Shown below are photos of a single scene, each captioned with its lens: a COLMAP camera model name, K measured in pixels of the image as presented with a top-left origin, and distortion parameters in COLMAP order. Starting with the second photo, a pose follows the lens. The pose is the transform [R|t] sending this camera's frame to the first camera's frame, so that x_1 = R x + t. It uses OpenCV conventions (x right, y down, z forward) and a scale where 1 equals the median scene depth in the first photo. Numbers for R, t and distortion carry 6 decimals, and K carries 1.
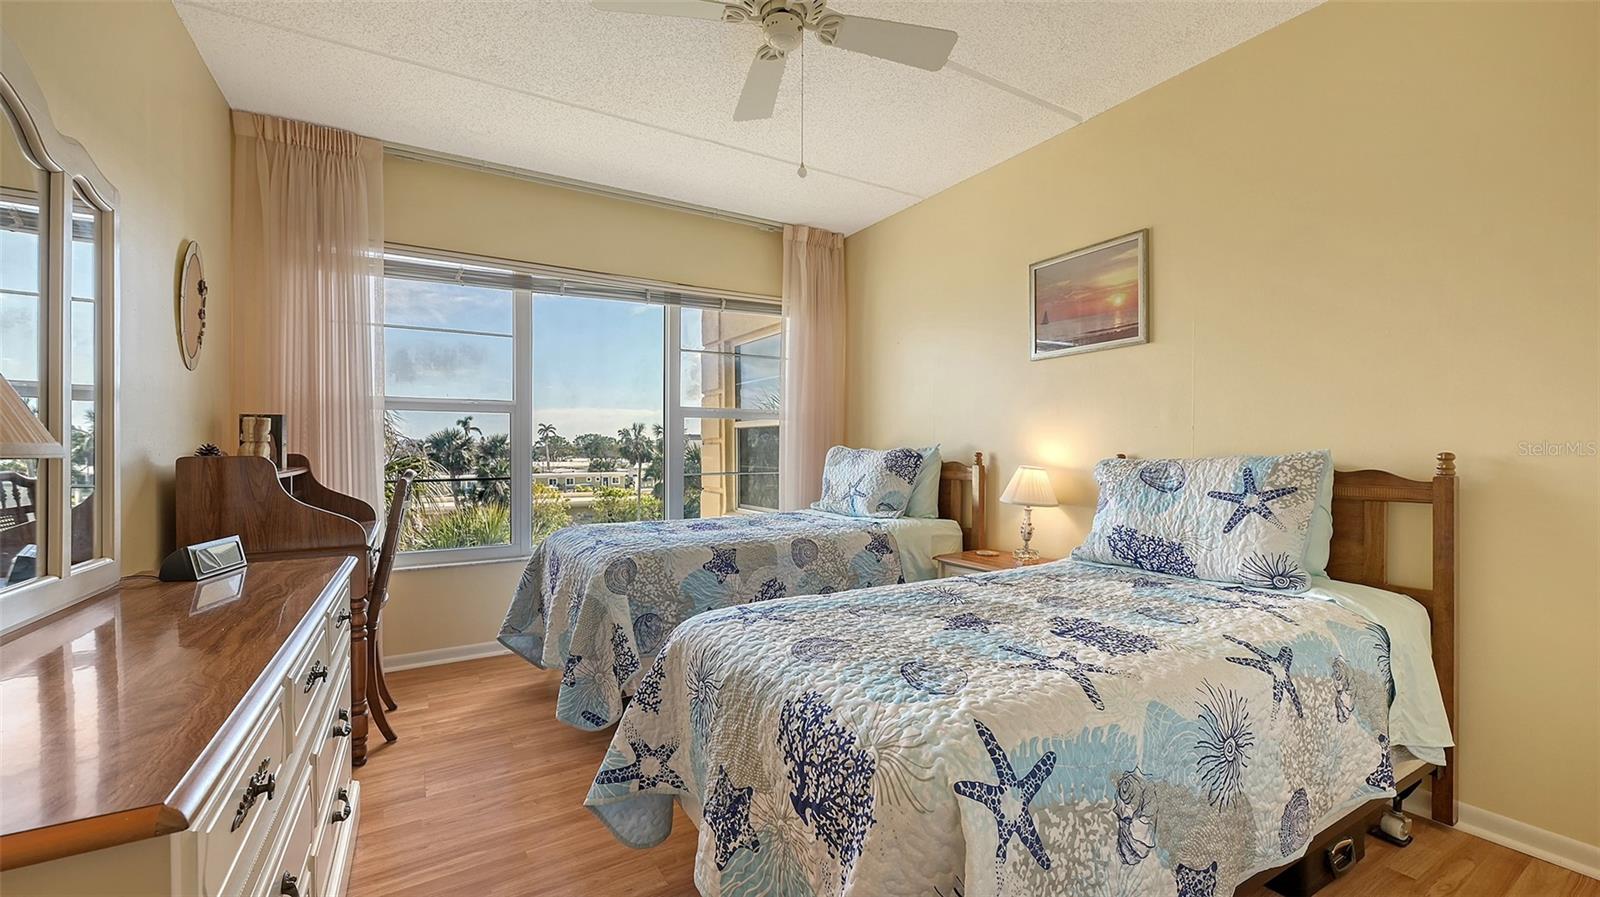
lens RADIAL K [[652.6, 0, 800.0], [0, 652.6, 448.5], [0, 0, 1]] dist [0.000195, -0.000037]
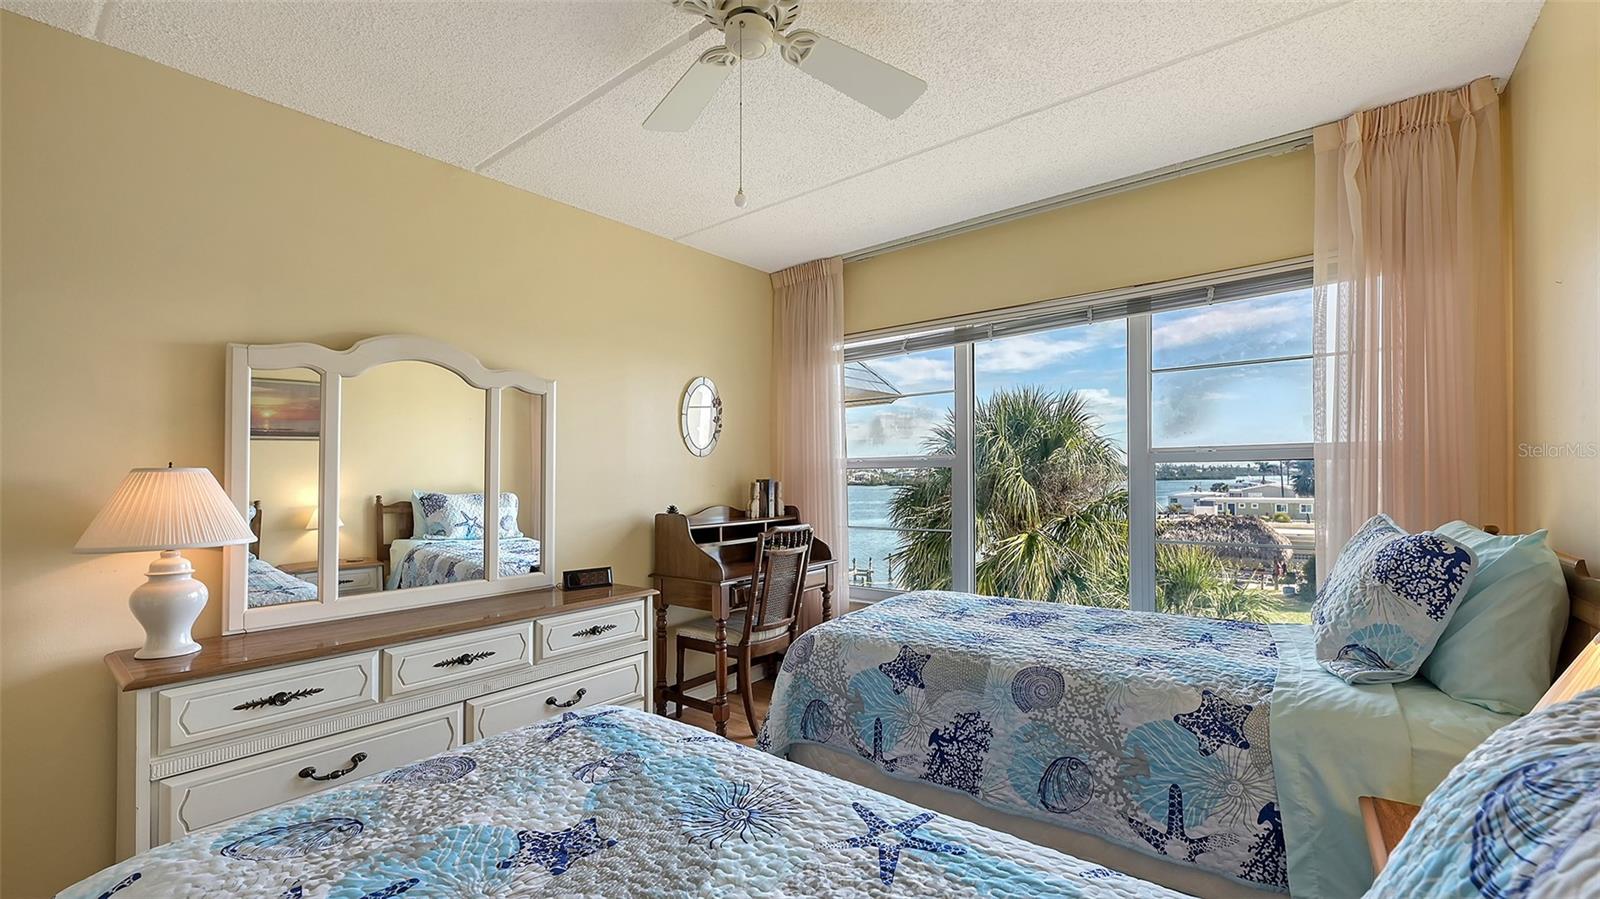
lens RADIAL K [[645.4, 0, 804.5], [0, 645.4, 460.6], [0, 0, 1]] dist [-0.000279, -0.000175]
pose [[0.351942, -0.023862, -0.935718, 0.433402], [0.013453, 0.999701, -0.020434, -0.048859], [0.935925, -0.005397, 0.352157, 0.449538]]
